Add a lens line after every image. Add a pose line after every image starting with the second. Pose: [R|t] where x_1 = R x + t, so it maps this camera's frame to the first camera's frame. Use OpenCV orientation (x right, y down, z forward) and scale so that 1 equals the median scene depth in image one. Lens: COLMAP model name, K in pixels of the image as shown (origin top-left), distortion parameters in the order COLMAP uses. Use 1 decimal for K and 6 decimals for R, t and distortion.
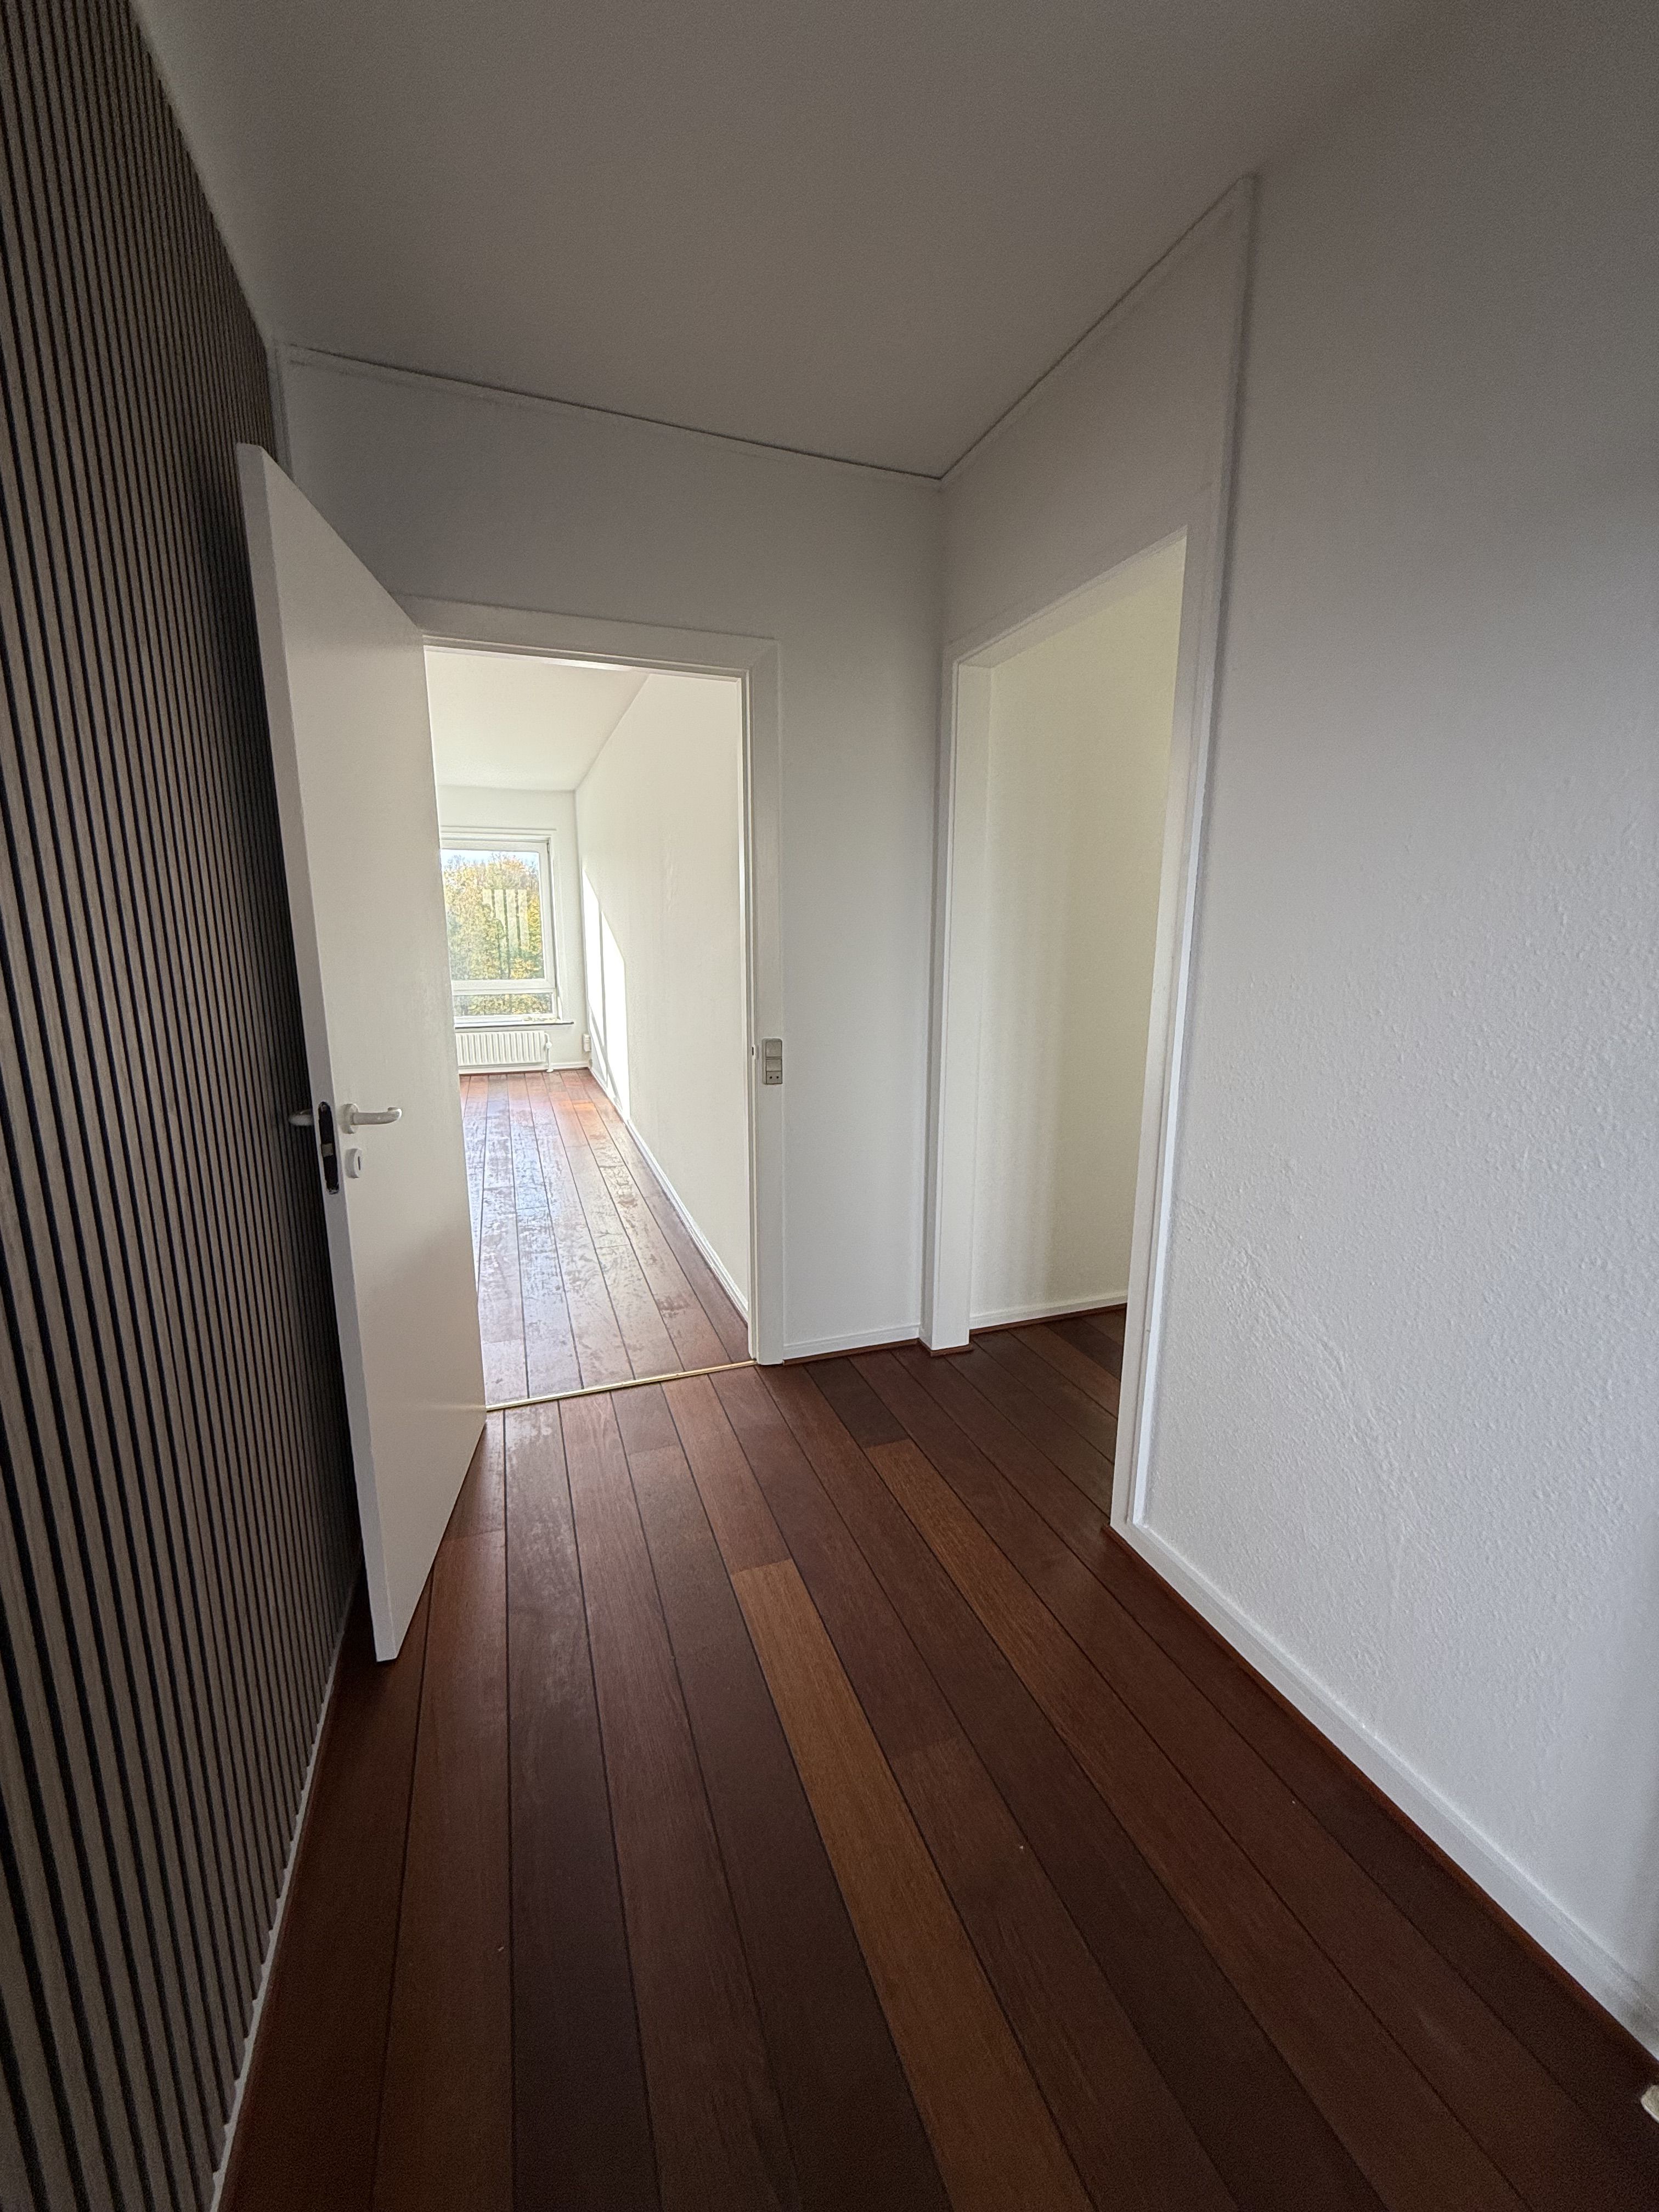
lens RADIAL K [[883.8, 0, 824.5], [0, 883.8, 1099.6], [0, 0, 1]] dist [-0.001409, -0.000398]
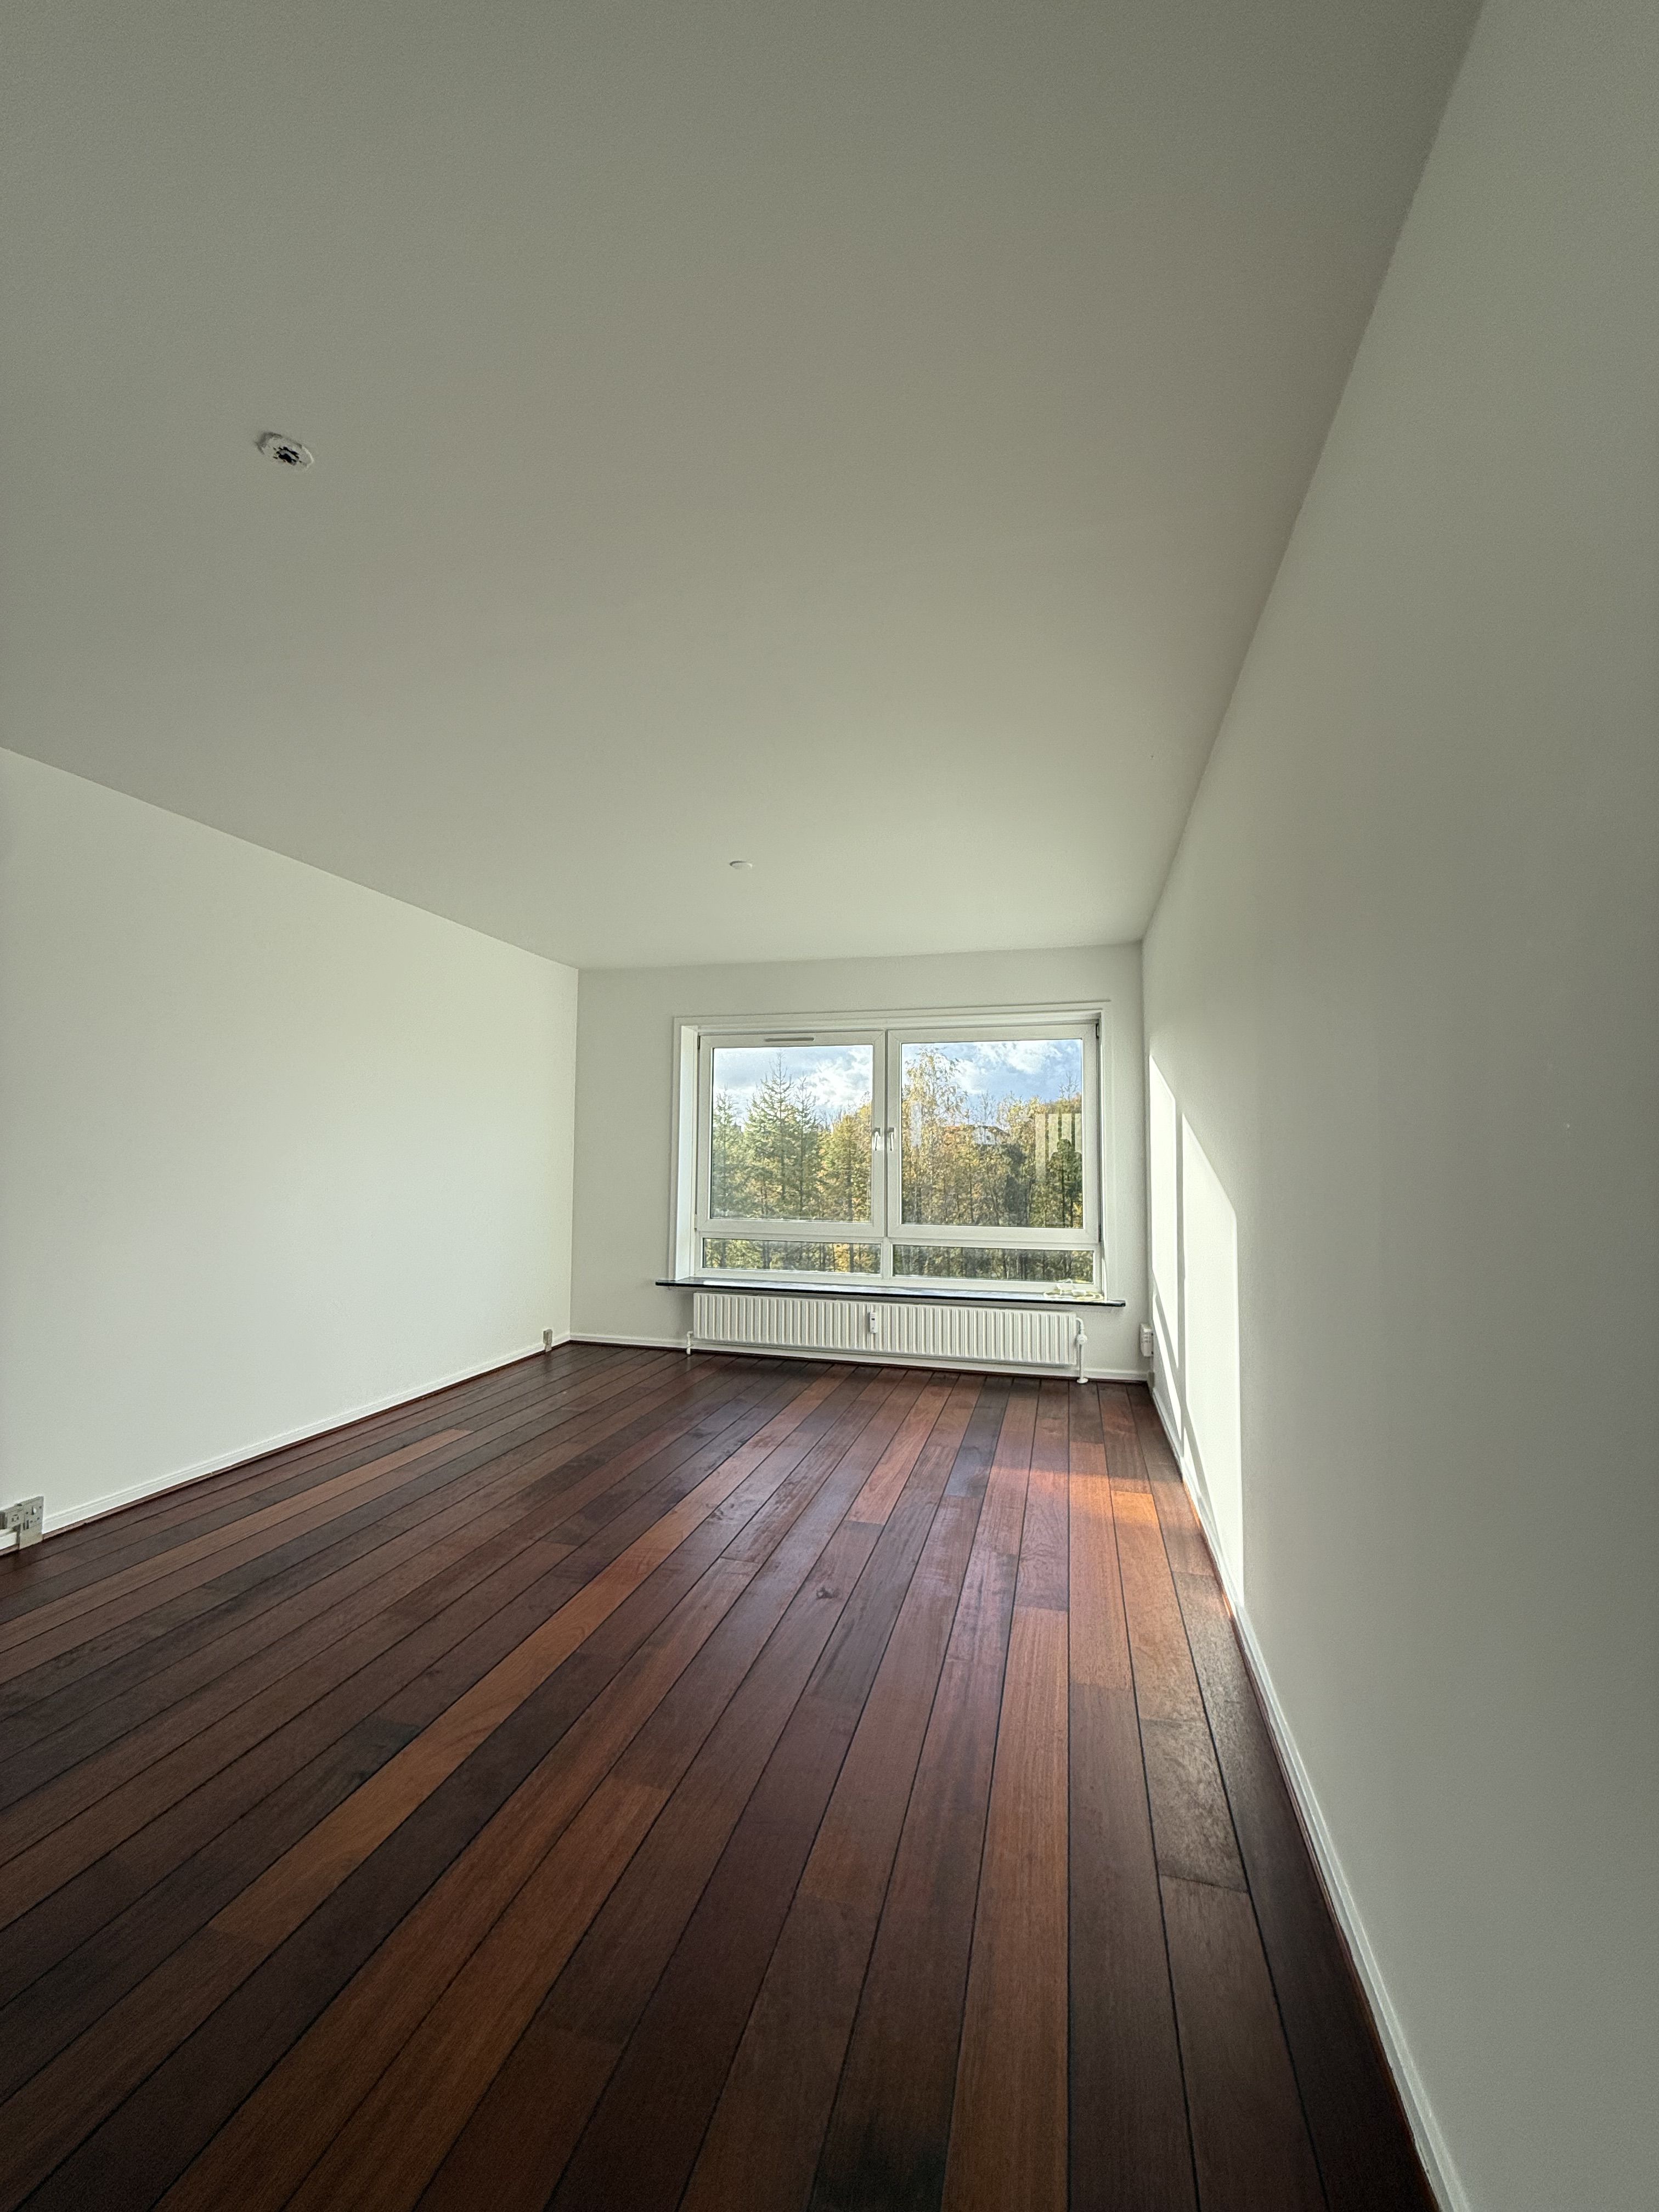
lens RADIAL K [[883.8, 0, 824.5], [0, 883.8, 1099.6], [0, 0, 1]] dist [-0.001409, -0.000398]
pose [[0.814293, -0.034342, -0.579437, -0.099152], [-0.117021, 0.968039, -0.221826, -0.065382], [0.568535, 0.248438, 0.784249, 0.384051]]
